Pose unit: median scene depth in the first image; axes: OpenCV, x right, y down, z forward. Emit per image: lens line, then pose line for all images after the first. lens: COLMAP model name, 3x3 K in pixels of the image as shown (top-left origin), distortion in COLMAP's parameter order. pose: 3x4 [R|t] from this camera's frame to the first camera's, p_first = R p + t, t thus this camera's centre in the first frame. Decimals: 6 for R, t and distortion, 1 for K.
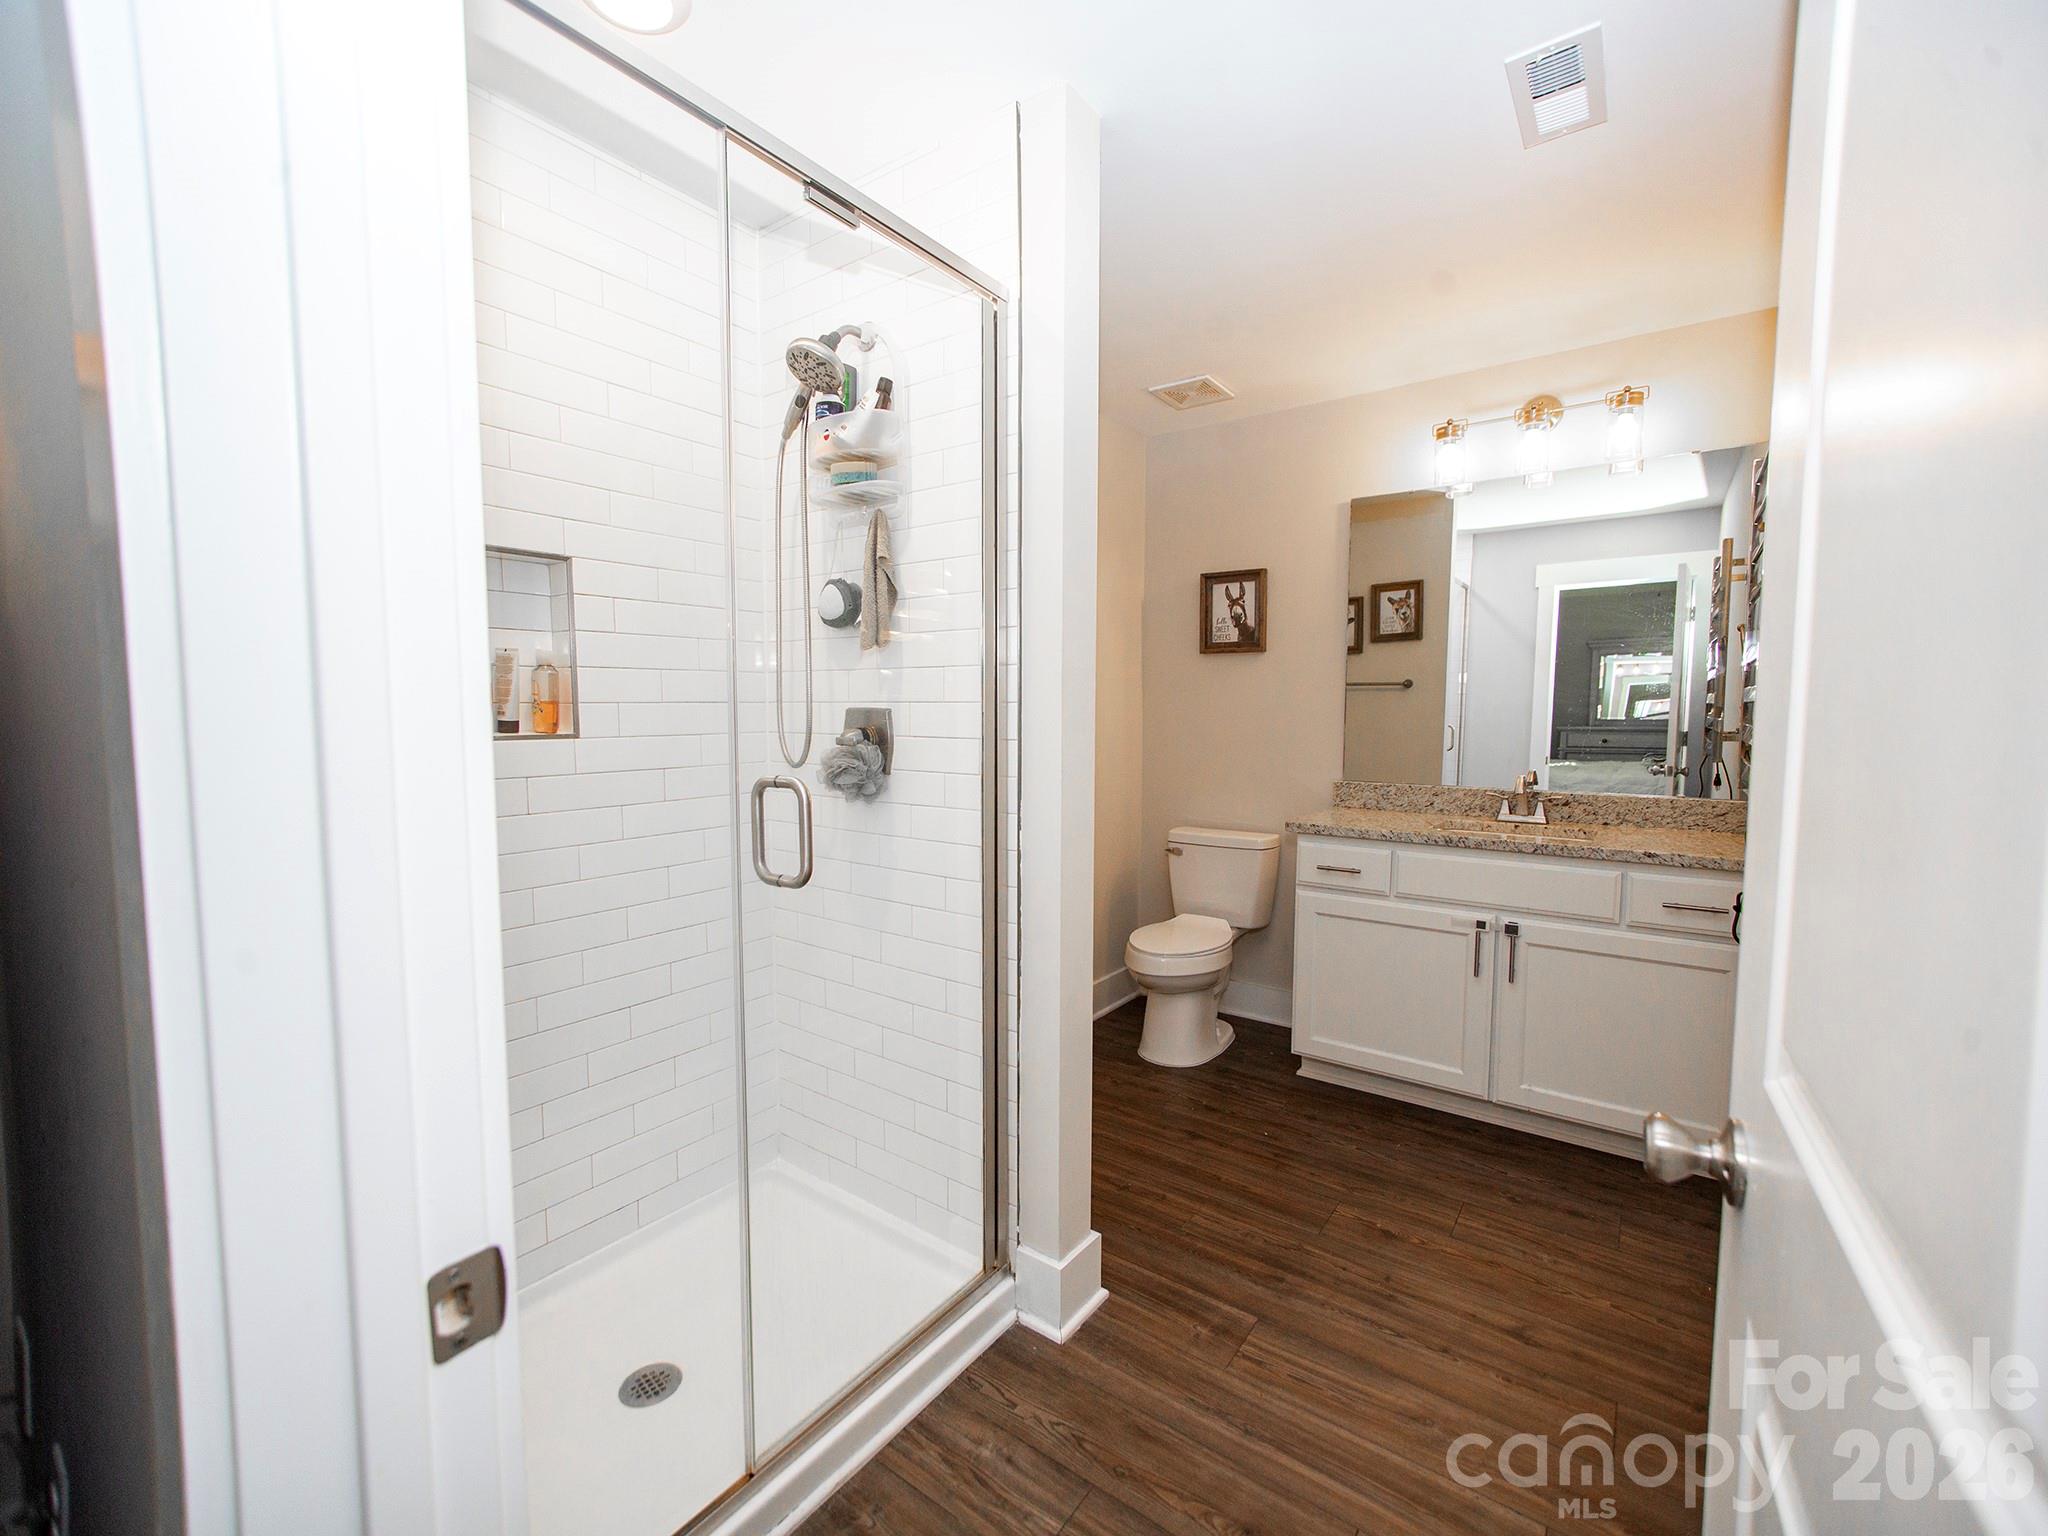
lens RADIAL K [[885.6, 0, 1024.0], [0, 885.6, 768.0], [0, 0, 1]] dist [-0.002173, 0.000331]
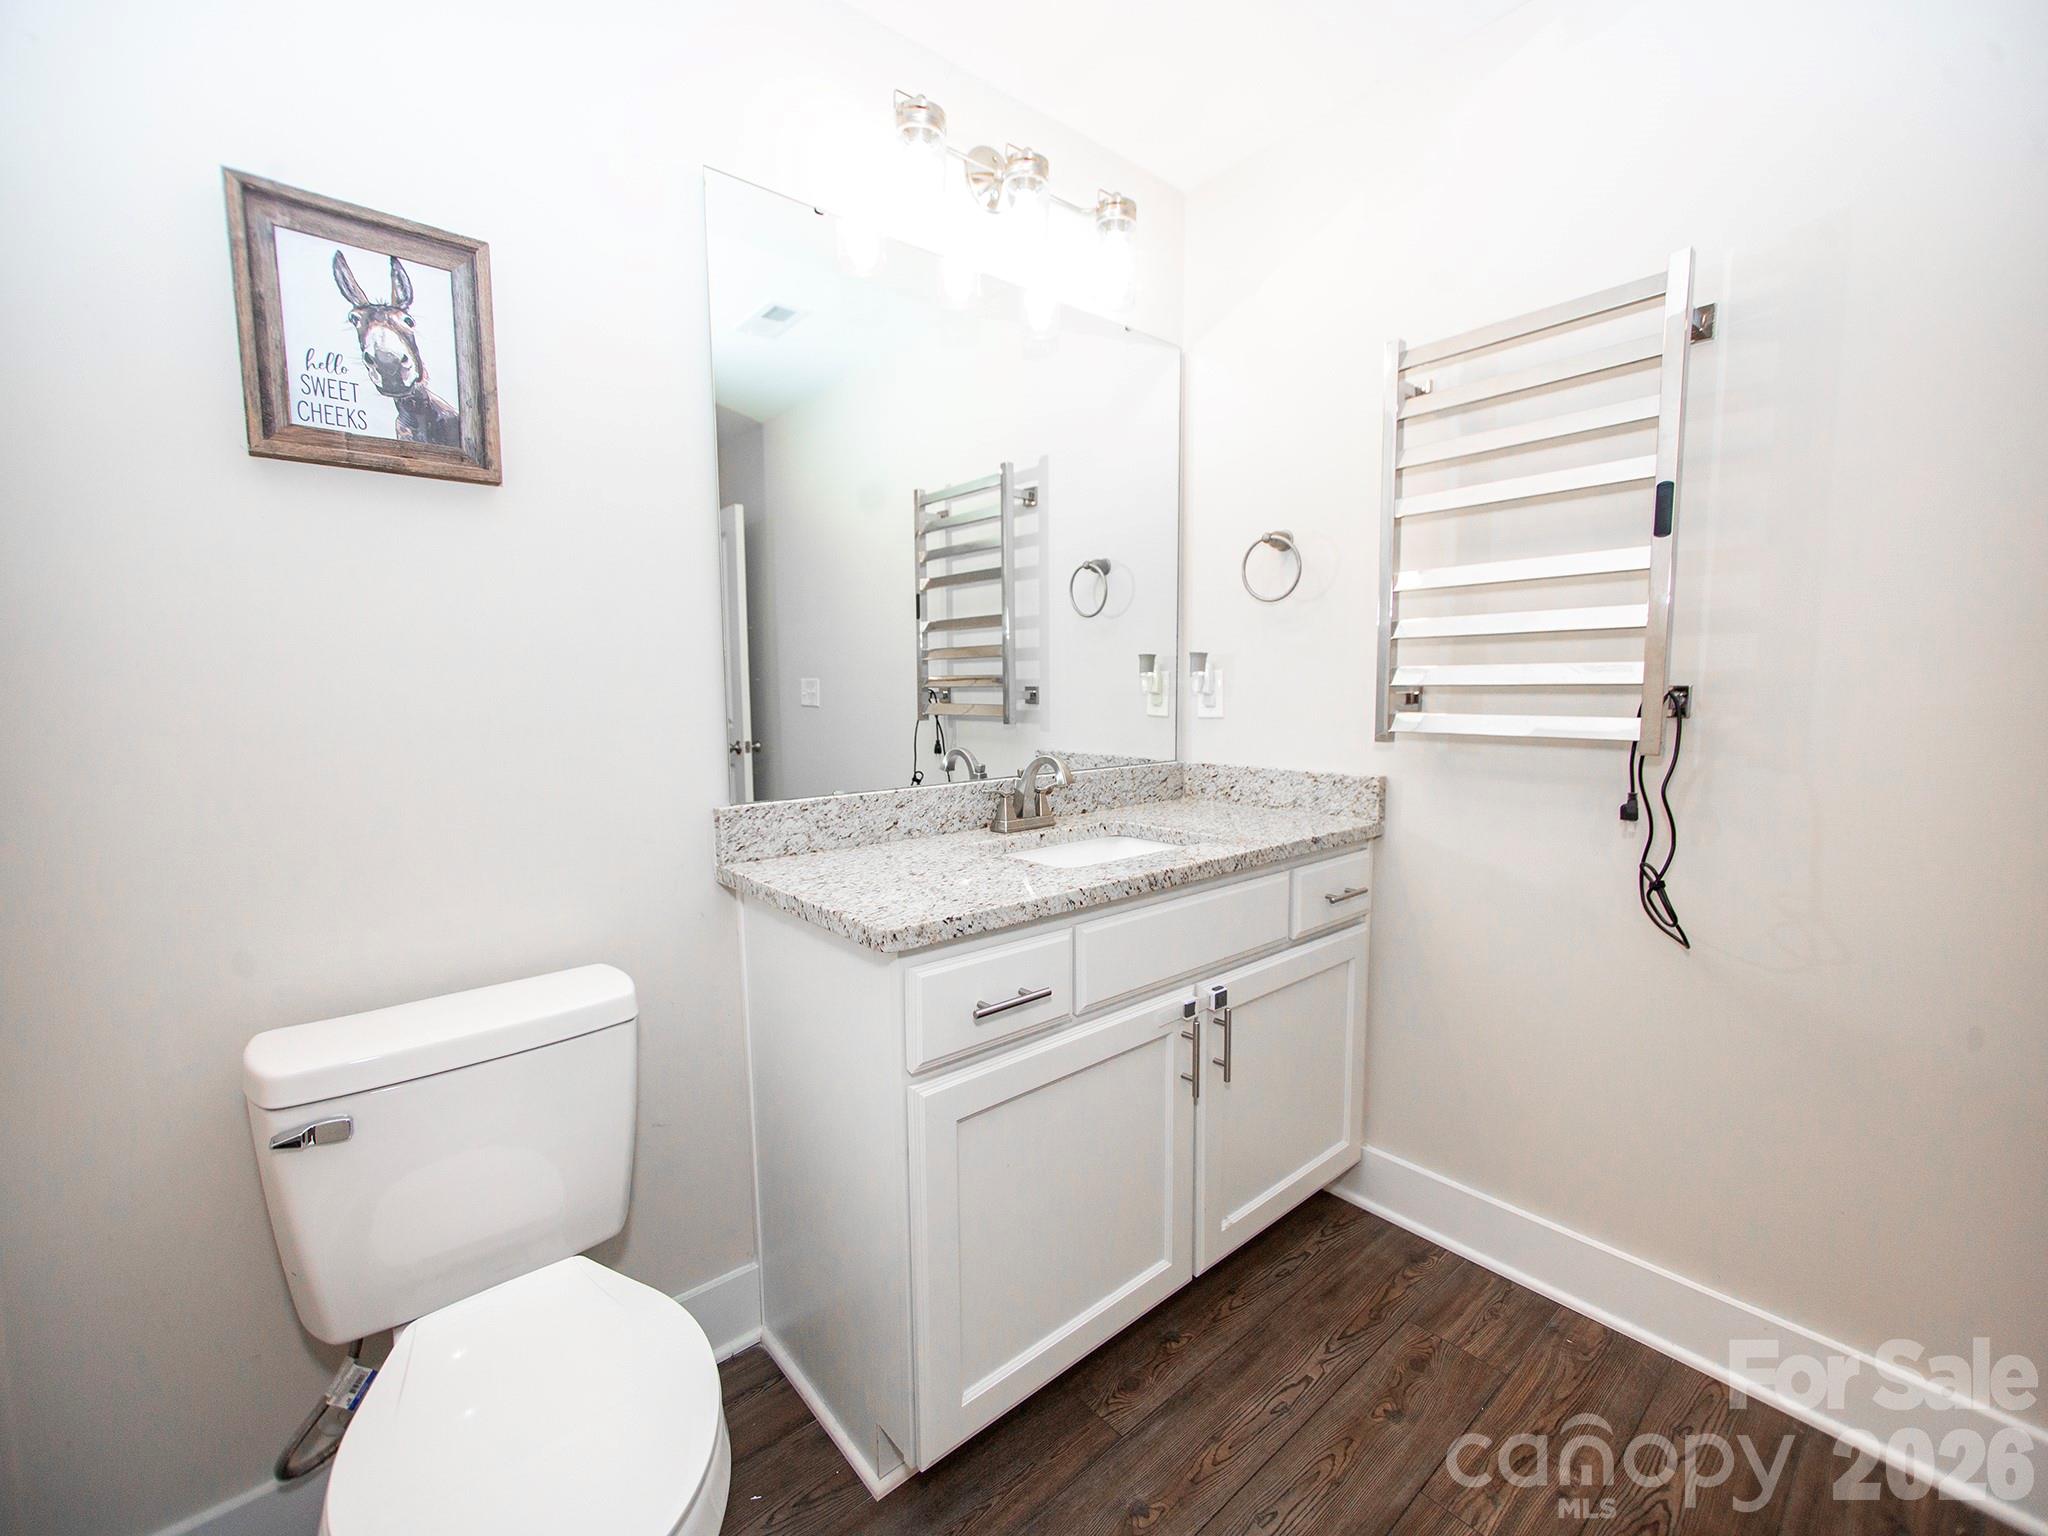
lens RADIAL K [[853.2, 0, 1047.8], [0, 853.2, 776.8], [0, 0, 1]] dist [0.001235, 0.000460]
pose [[0.229139, -0.109970, 0.967162, -0.037266], [0.077008, 0.992531, 0.094610, -0.036475], [-0.970343, 0.052801, 0.235896, 0.892411]]
